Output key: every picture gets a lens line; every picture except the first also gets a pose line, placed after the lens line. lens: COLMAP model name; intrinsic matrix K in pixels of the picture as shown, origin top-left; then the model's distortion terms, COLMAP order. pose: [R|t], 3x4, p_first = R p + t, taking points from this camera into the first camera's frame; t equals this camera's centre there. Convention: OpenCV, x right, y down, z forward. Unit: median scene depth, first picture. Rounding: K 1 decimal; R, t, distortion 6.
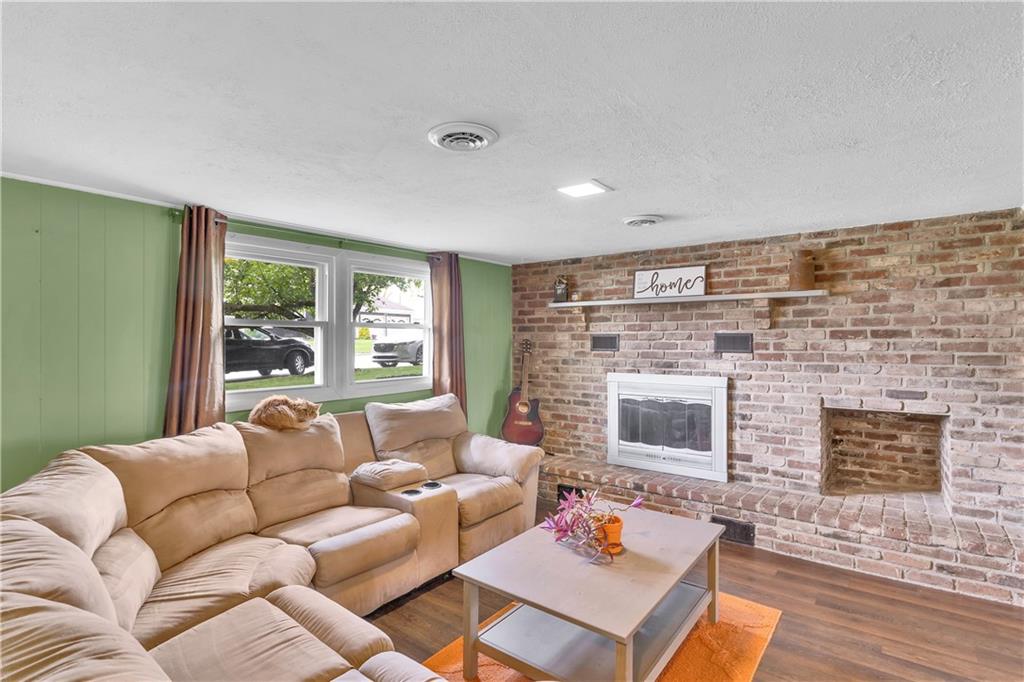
lens RADIAL K [[498.3, 0, 508.7], [0, 498.3, 335.9], [0, 0, 1]] dist [0.000036, 0.000949]
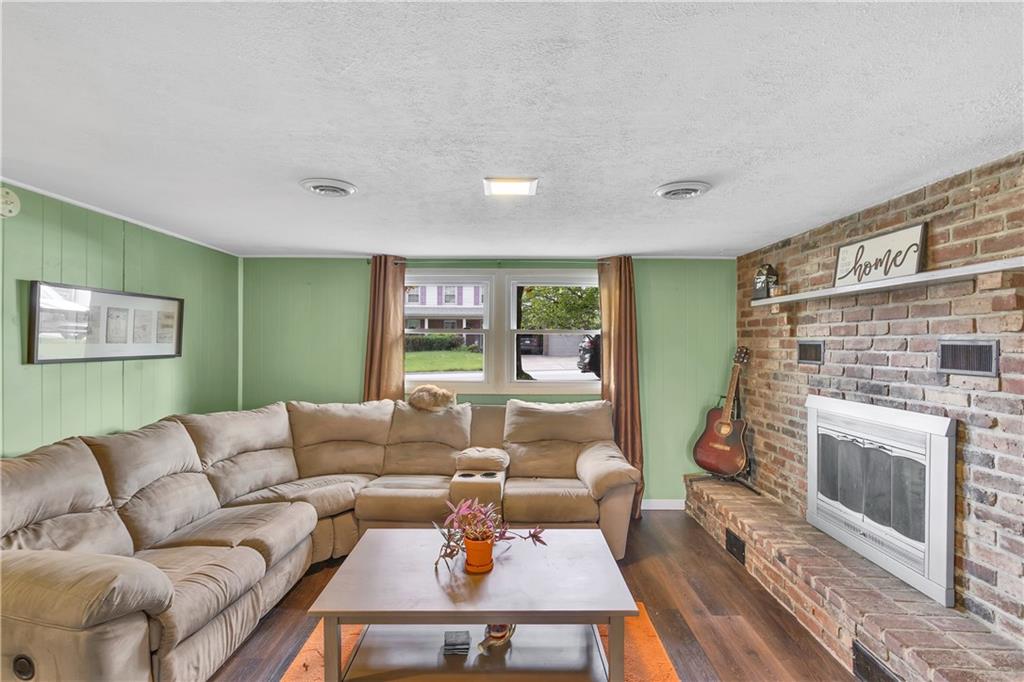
lens RADIAL K [[478.2, 0, 512.0], [0, 478.2, 341.0], [0, 0, 1]] dist [0.000140, 0.000345]
pose [[0.629517, 0.005279, -0.776969, 0.514172], [-0.005606, 0.999982, 0.002252, -0.002238], [0.776967, 0.002938, 0.629535, 0.265007]]
